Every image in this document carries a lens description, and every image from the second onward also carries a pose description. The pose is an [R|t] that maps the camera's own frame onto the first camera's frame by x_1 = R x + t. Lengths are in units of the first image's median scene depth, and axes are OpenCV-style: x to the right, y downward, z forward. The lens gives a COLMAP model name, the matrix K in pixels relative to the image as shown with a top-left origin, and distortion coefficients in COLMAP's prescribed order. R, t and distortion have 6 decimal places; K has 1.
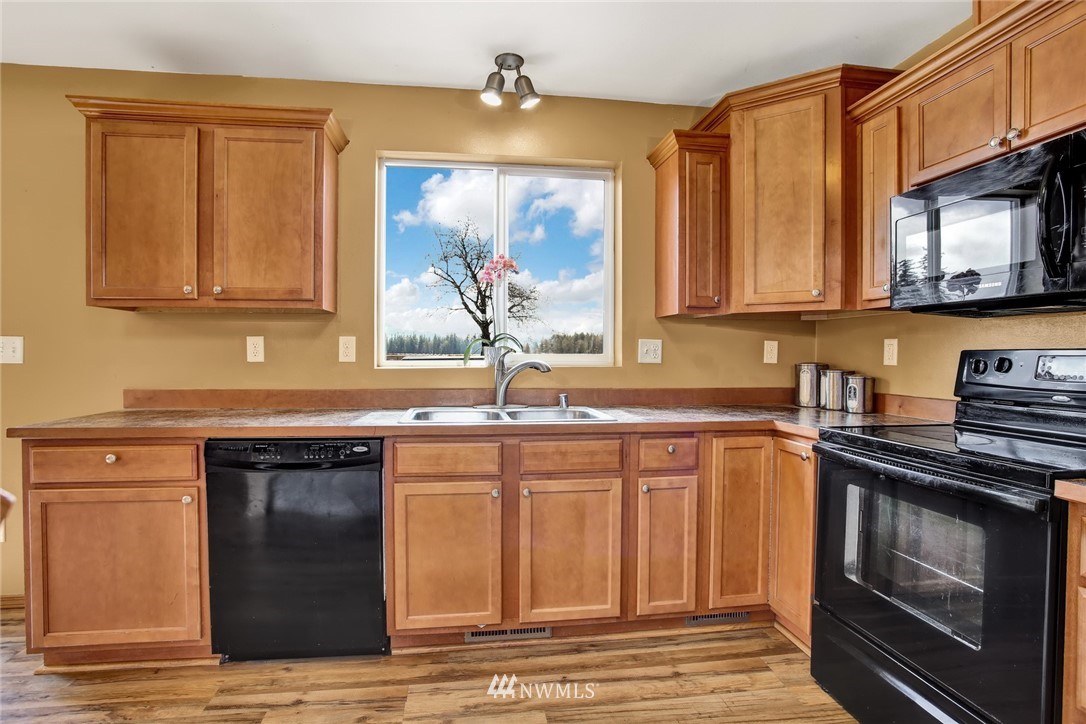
lens RADIAL K [[542.0, 0, 543.0], [0, 542.0, 362.0], [0, 0, 1]] dist [-0.061320, 0.022366]
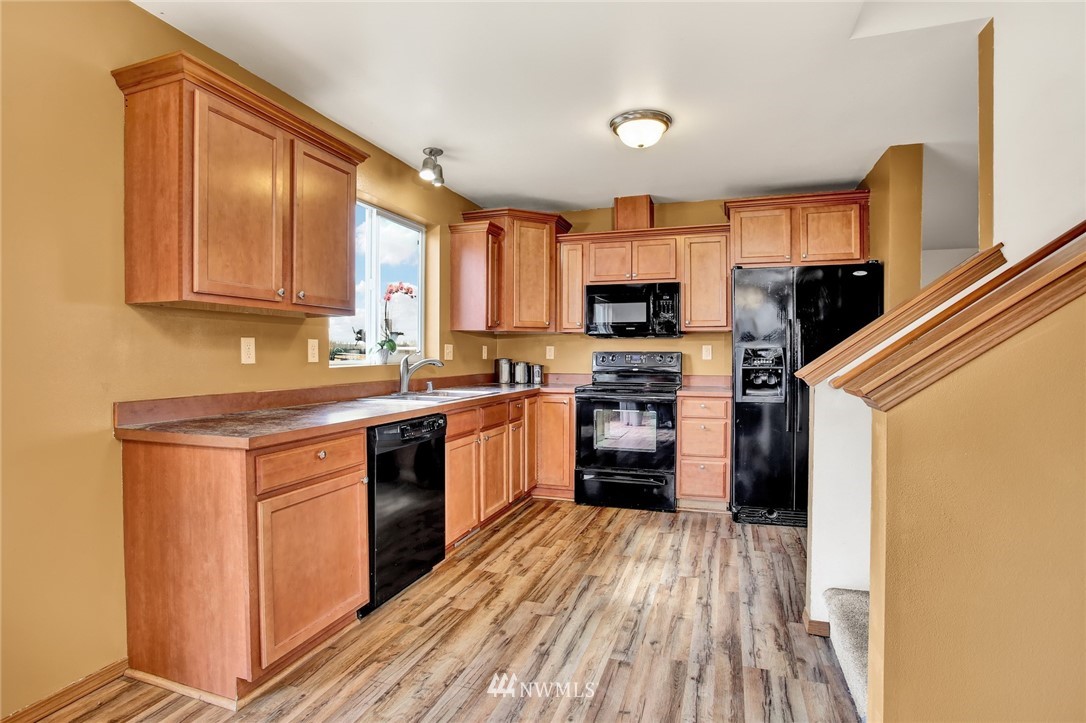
lens RADIAL K [[540.5, 0, 542.5], [0, 540.5, 355.9], [0, 0, 1]] dist [-0.062956, 0.021785]
pose [[0.456575, -0.007062, 0.889657, -1.421517], [0.013663, 0.999906, 0.000925, -0.009794], [-0.889580, 0.011733, 0.456628, 0.095250]]
